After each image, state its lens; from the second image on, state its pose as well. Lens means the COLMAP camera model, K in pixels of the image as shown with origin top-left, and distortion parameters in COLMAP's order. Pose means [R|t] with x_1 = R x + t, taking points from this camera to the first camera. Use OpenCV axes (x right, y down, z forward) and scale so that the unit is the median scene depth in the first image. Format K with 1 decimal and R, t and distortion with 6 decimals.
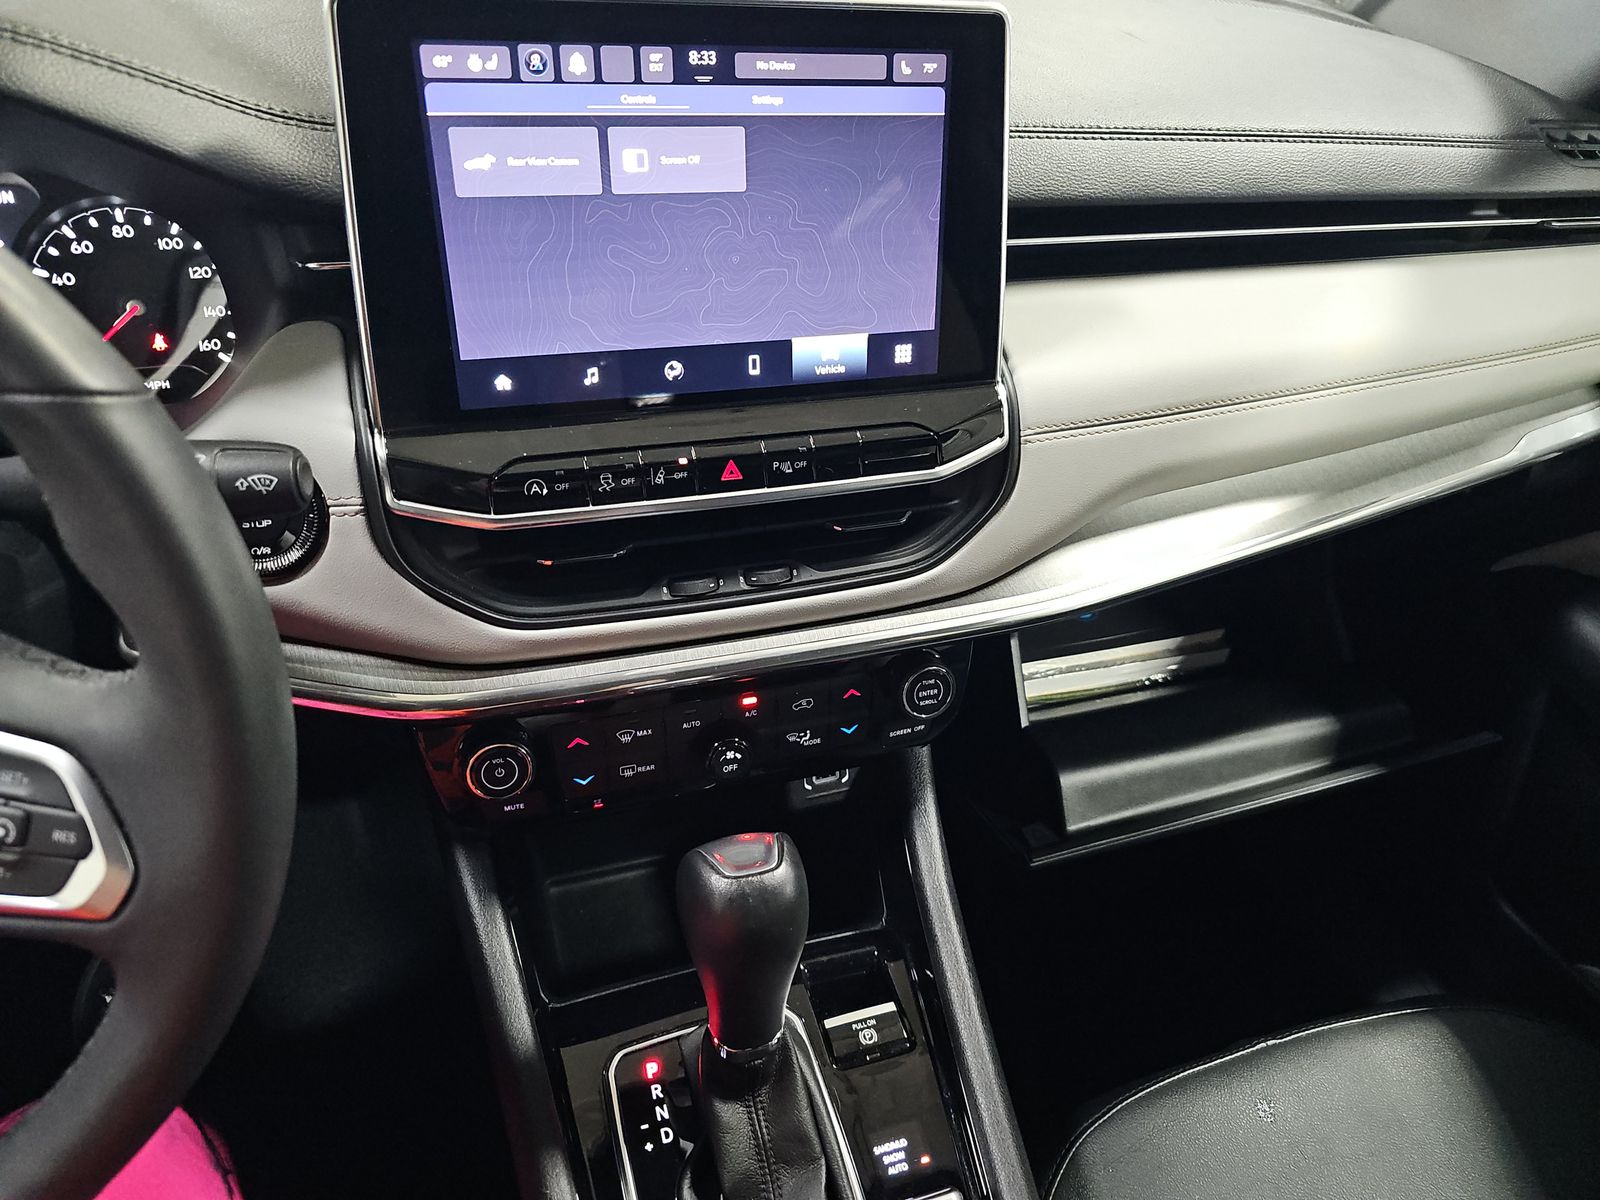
lens RADIAL K [[1046.7, 0, 804.8], [0, 1046.7, 603.9], [0, 0, 1]] dist [0.022442, -0.024809]
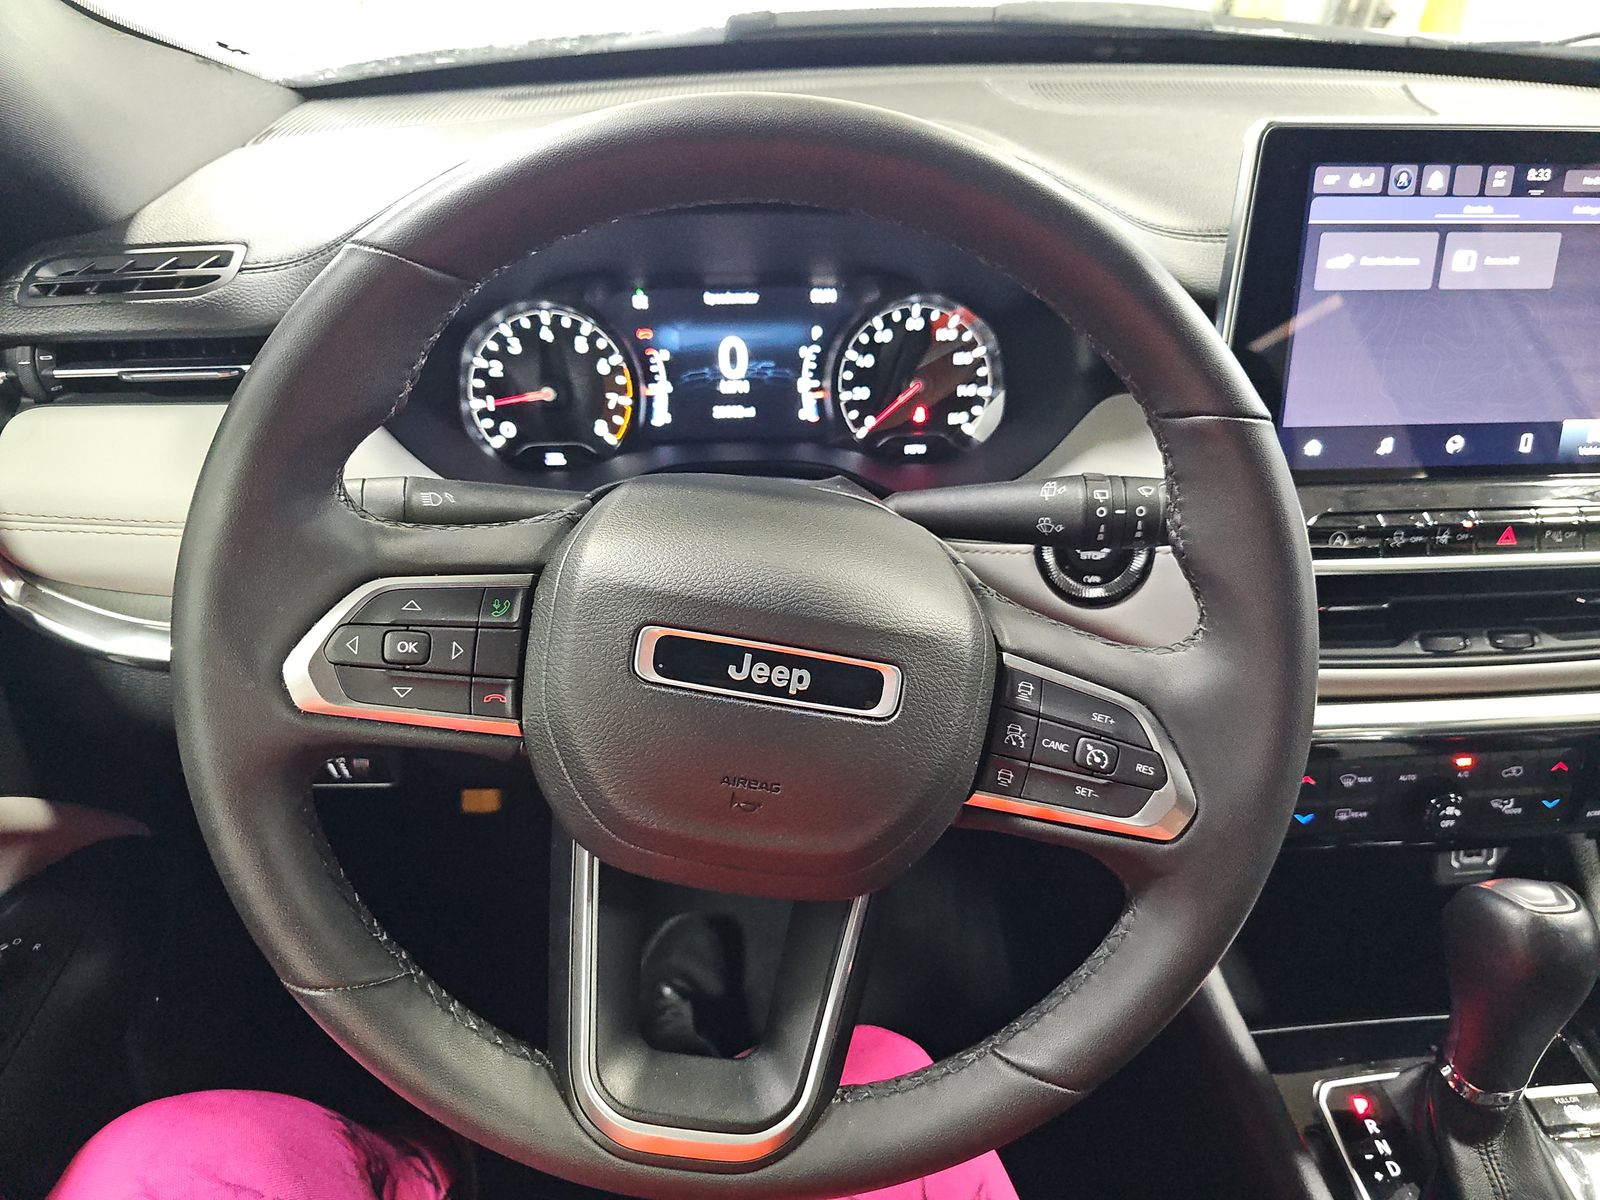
lens RADIAL K [[1063.5, 0, 801.4], [0, 1063.5, 615.8], [0, 0, 1]] dist [-0.000240, -0.016288]
pose [[0.970783, 0.069552, -0.229657, -0.528777], [-0.093891, 0.990865, -0.096800, 0.129540], [0.220826, 0.115535, 0.968446, -0.212969]]
